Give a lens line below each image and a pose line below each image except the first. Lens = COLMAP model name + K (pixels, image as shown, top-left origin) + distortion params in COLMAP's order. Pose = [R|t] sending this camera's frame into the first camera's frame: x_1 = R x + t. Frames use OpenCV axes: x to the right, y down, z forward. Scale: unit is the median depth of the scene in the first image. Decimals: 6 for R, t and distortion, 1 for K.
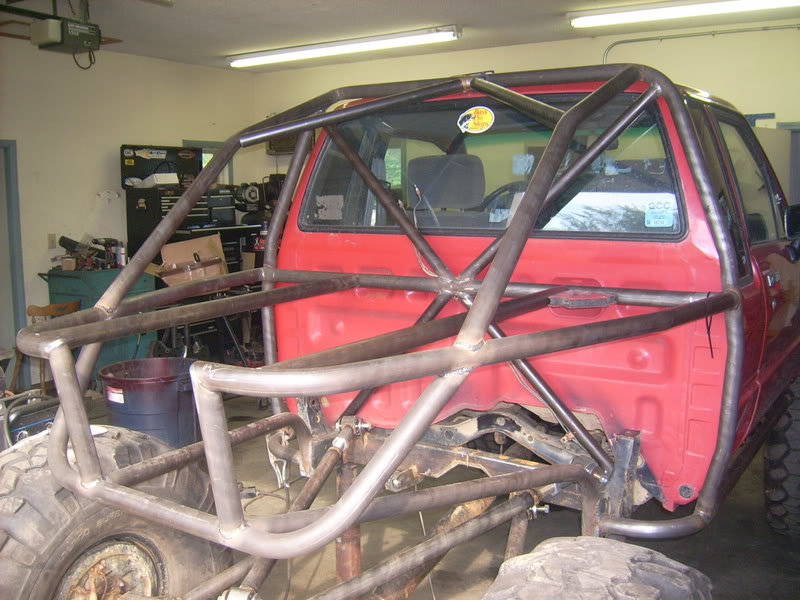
lens RADIAL K [[882.5, 0, 402.0], [0, 882.5, 301.5], [0, 0, 1]] dist [-0.106108, 0.000000]
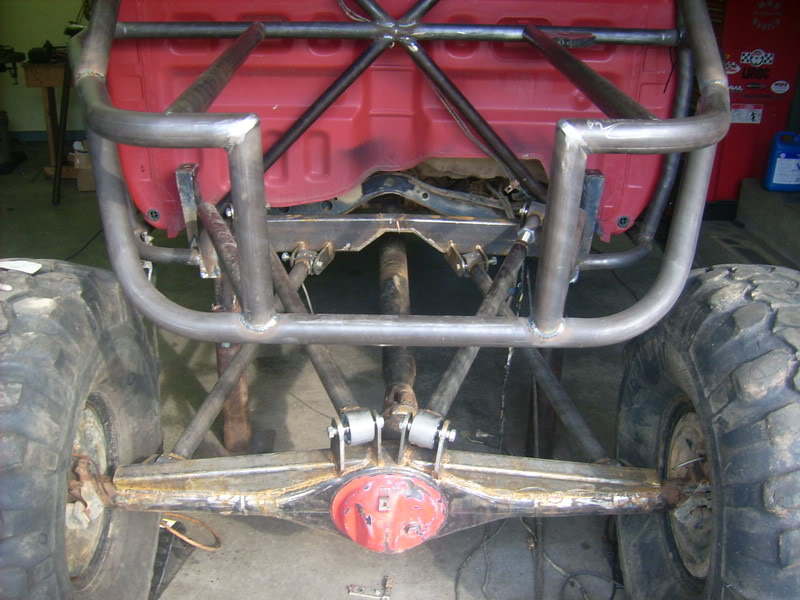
lens RADIAL K [[882.5, 0, 400.6], [0, 882.5, 299.8], [0, 0, 1]] dist [-0.106108, 0.000000]
pose [[0.805202, -0.200276, 0.558157, -0.457346], [0.047575, 0.960025, 0.275840, -0.000498], [-0.591089, -0.195553, 0.782543, 0.258246]]
